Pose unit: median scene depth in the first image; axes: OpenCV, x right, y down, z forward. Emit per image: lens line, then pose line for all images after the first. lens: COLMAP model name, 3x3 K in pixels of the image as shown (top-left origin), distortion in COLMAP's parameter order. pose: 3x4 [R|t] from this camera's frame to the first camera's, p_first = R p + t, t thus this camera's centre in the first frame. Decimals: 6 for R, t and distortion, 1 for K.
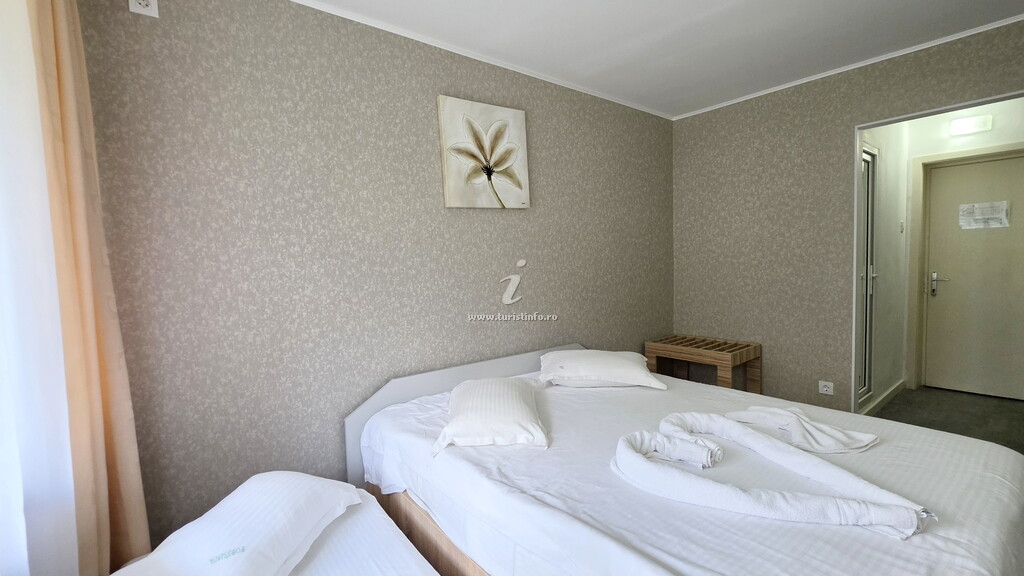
lens RADIAL K [[449.4, 0, 498.6], [0, 449.4, 289.1], [0, 0, 1]] dist [-0.000780, 0.000141]
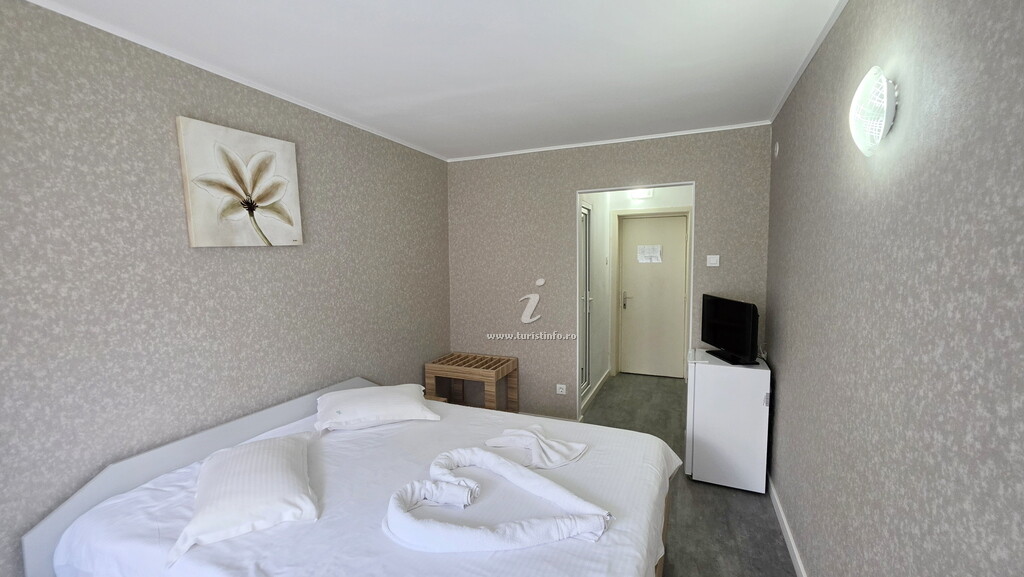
lens RADIAL K [[423.5, 0, 512.0], [0, 423.5, 288.5], [0, 0, 1]] dist [0.000365, 0.001104]
pose [[0.878170, -0.013638, 0.478155, 0.031566], [0.011884, 0.999907, 0.006694, -0.098773], [-0.478202, -0.000196, 0.878250, -0.003657]]
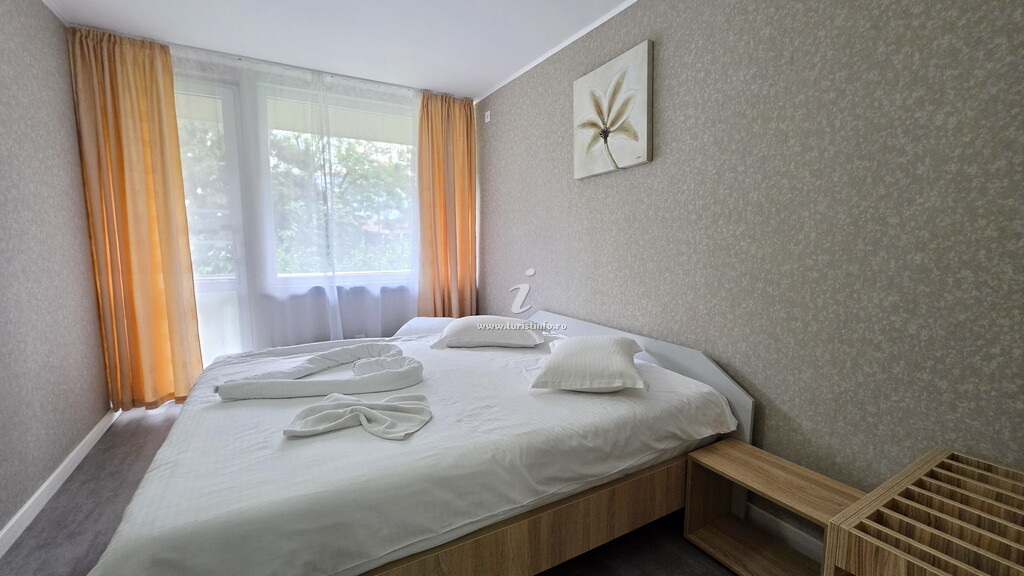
lens RADIAL K [[423.5, 0, 512.0], [0, 423.5, 288.0], [0, 0, 1]] dist [0.000365, 0.001104]
pose [[-0.133879, 0.138955, -0.981207, 0.984296], [-0.062042, 0.987003, 0.148241, -0.057169], [0.989054, 0.080722, -0.123518, 0.968274]]
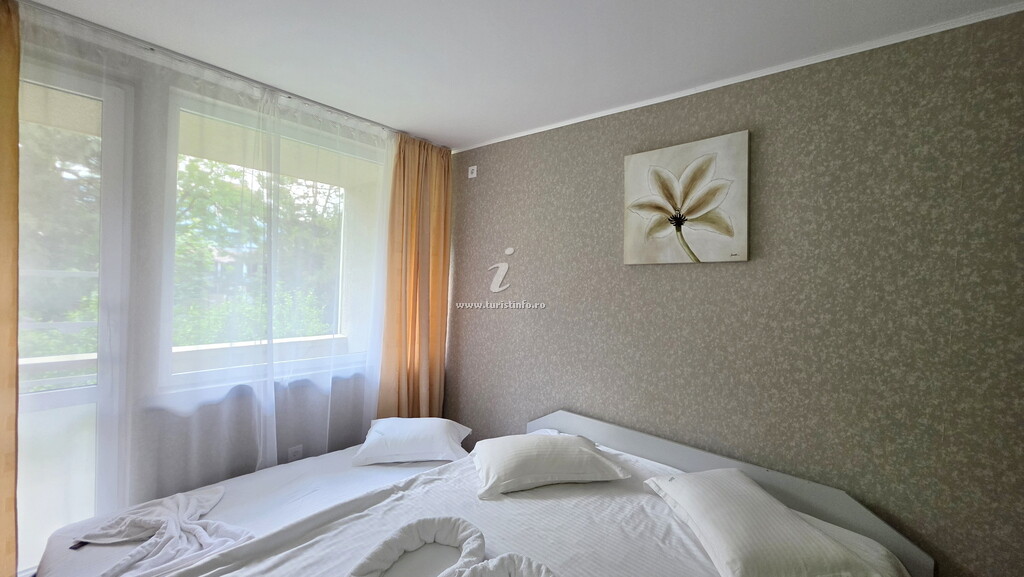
lens RADIAL K [[408.2, 0, 508.3], [0, 408.2, 287.9], [0, 0, 1]] dist [-0.002715, 0.000044]
pose [[0.189508, 0.056456, -0.980255, 0.710325], [-0.108856, 0.993399, 0.036168, -0.131987], [0.975826, 0.099853, 0.194403, 0.559677]]
